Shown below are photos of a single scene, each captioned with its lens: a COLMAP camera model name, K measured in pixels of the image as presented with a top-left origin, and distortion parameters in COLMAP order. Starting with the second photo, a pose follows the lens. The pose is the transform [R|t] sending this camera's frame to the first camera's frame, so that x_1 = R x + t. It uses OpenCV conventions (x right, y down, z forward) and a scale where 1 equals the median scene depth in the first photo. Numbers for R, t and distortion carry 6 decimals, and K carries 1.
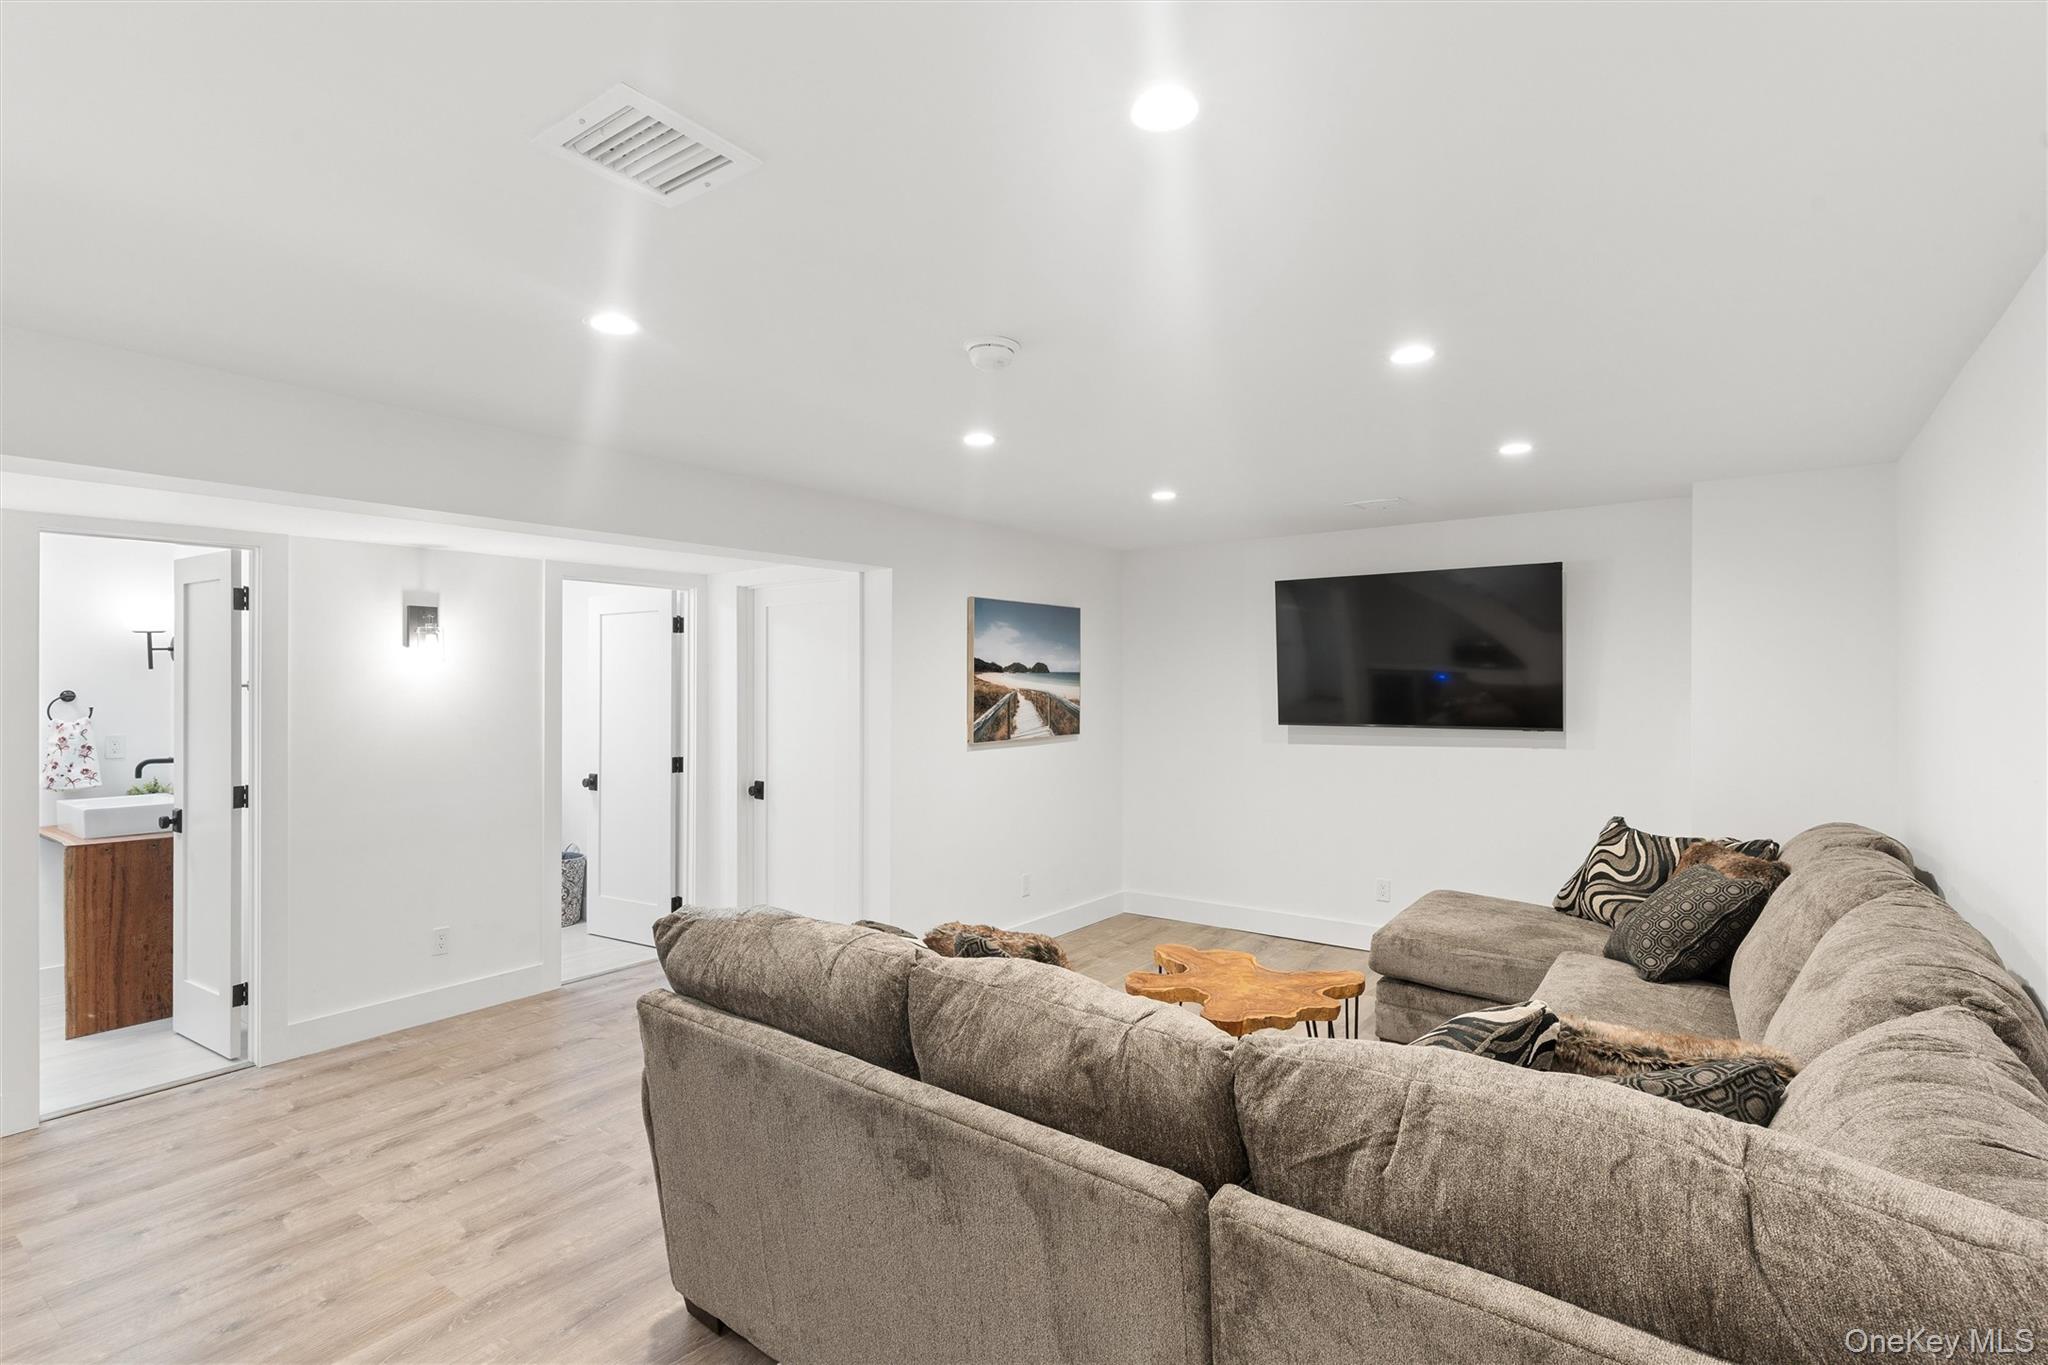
lens RADIAL K [[978.0, 0, 1018.6], [0, 978.0, 681.2], [0, 0, 1]] dist [0.000291, -0.000324]
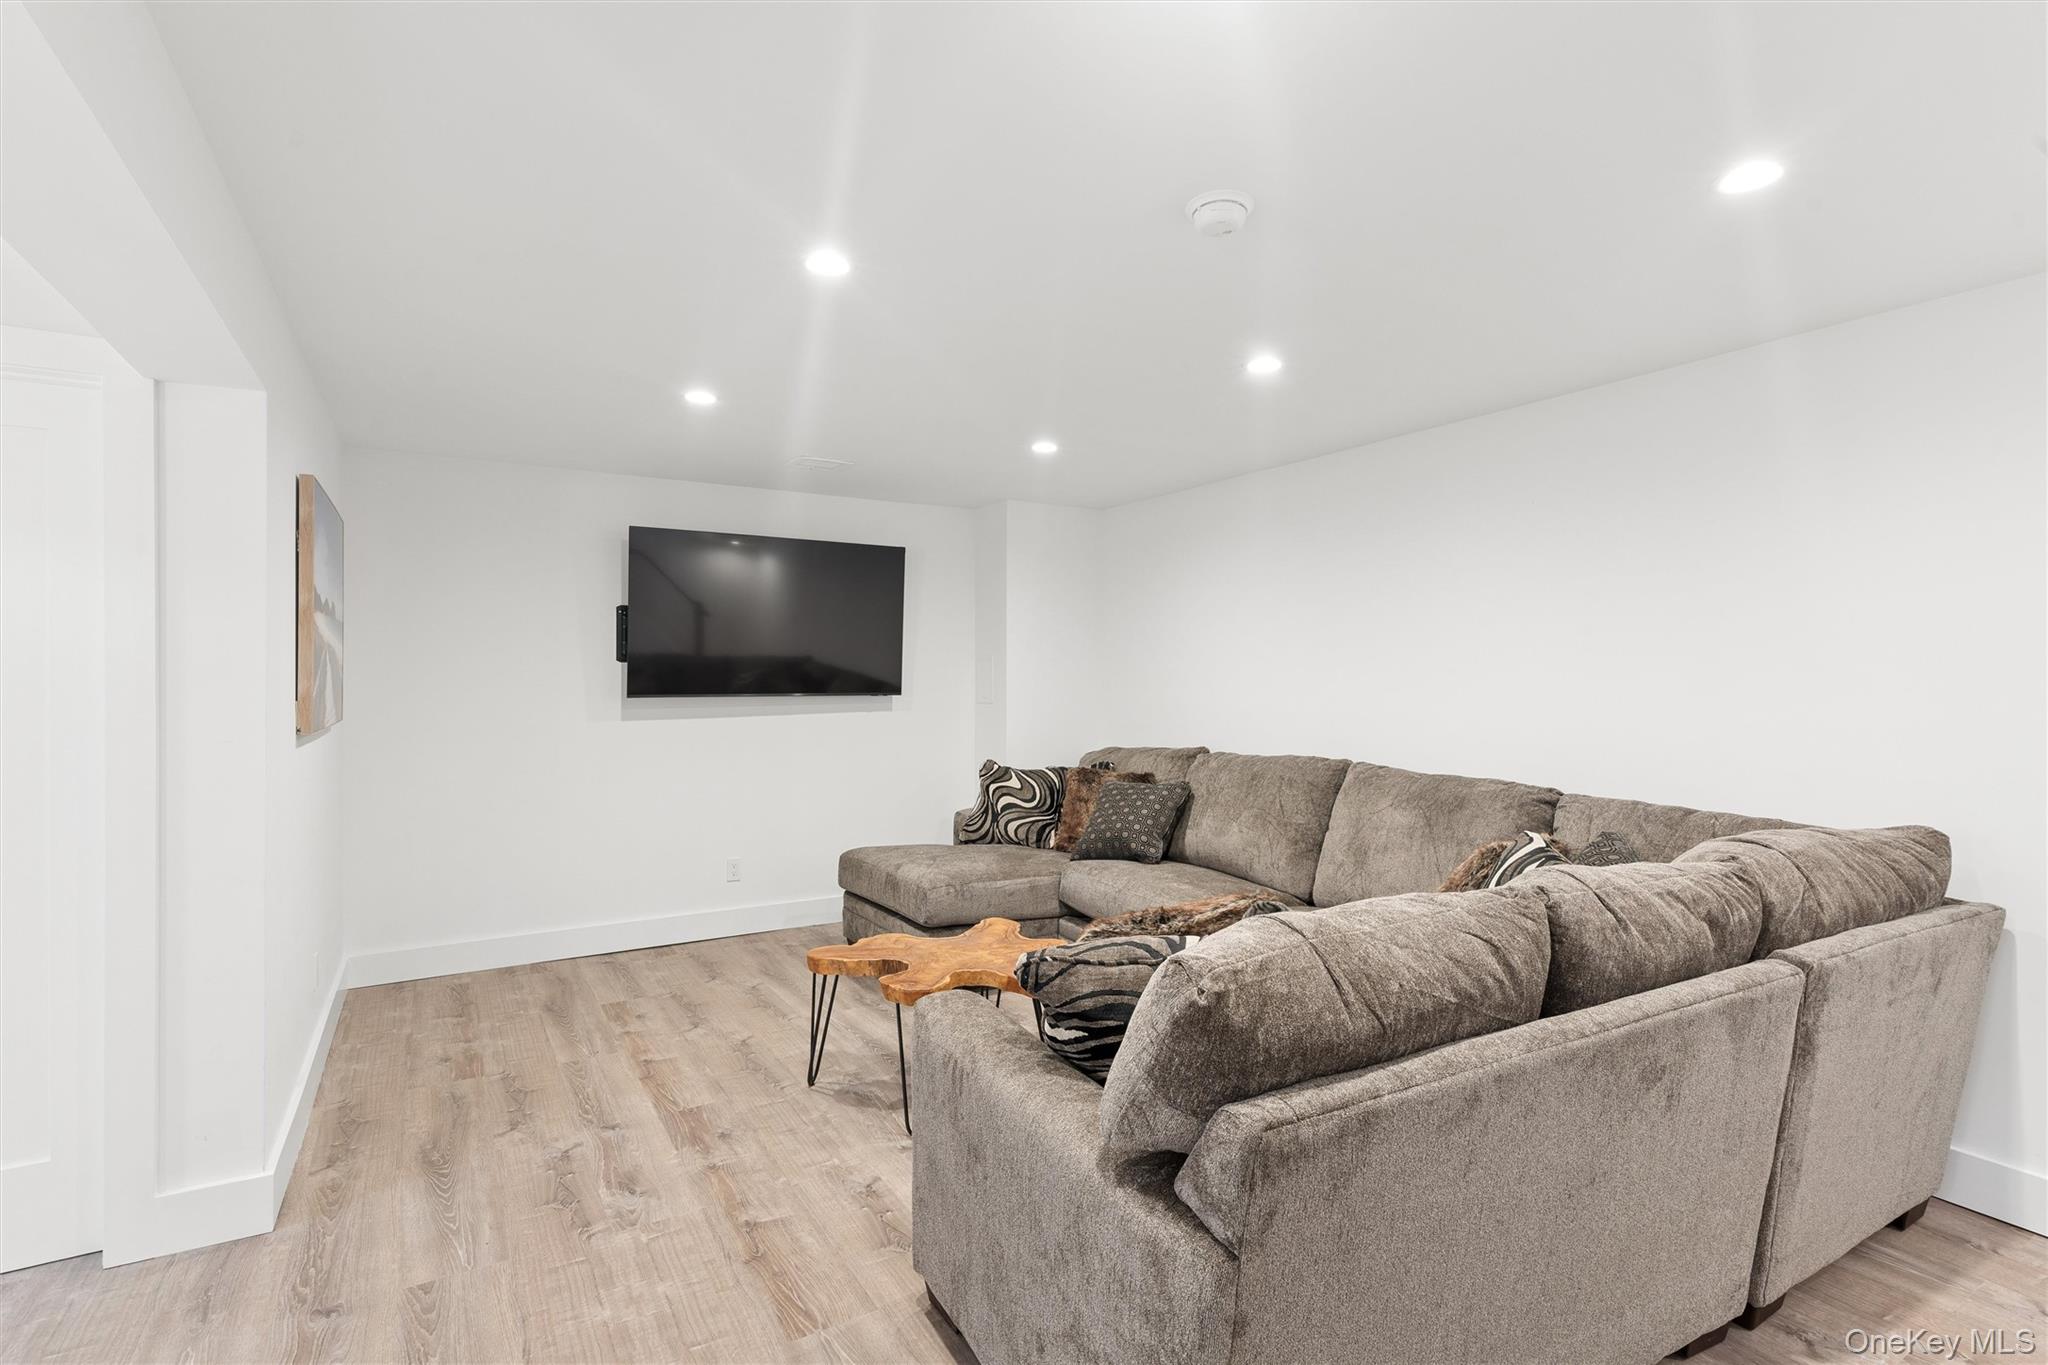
lens RADIAL K [[978.0, 0, 1022.8], [0, 978.0, 679.1], [0, 0, 1]] dist [0.000291, -0.000324]
pose [[0.373852, 0.002720, 0.927484, -0.539128], [-0.002488, 0.999995, -0.001930, 0.040862], [-0.927485, -0.001586, 0.373857, 0.520661]]
